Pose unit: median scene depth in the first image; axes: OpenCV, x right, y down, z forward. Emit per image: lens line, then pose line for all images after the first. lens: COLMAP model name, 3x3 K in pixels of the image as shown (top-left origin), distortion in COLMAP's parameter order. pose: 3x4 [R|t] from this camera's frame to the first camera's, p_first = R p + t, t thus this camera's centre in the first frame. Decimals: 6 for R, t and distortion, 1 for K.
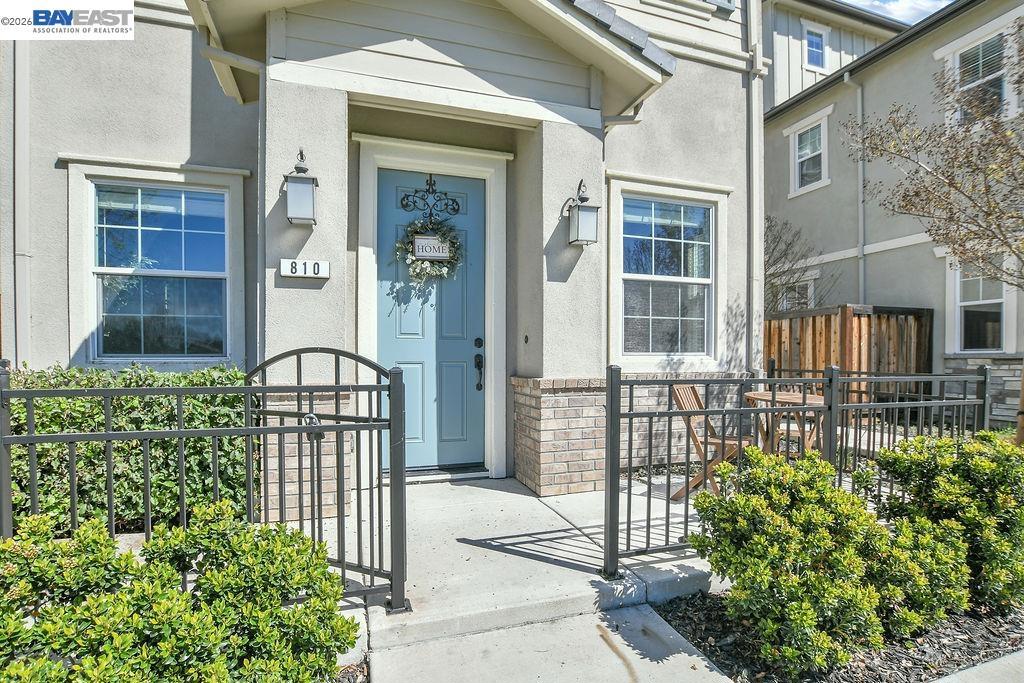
lens RADIAL K [[481.4, 0, 508.7], [0, 481.4, 367.1], [0, 0, 1]] dist [-0.022923, 0.000878]
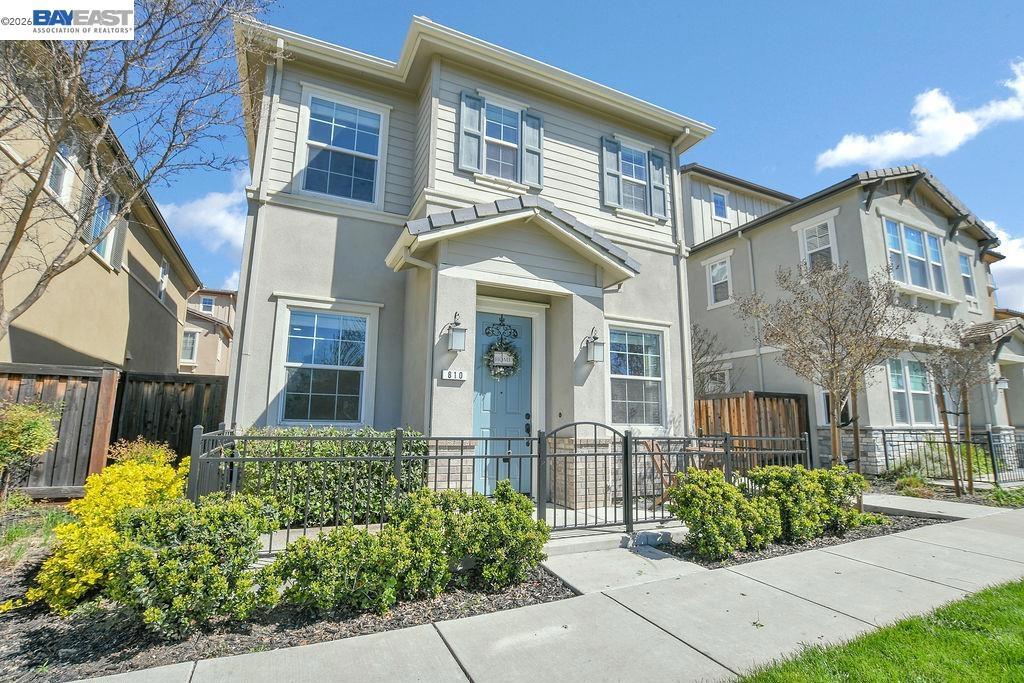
lens RADIAL K [[481.4, 0, 511.1], [0, 481.4, 342.2], [0, 0, 1]] dist [-0.022923, 0.000878]
pose [[0.992579, 0.033574, 0.116875, -0.293950], [-0.010817, 0.981698, -0.190139, 0.012587], [-0.121120, 0.187464, 0.974776, -0.577893]]
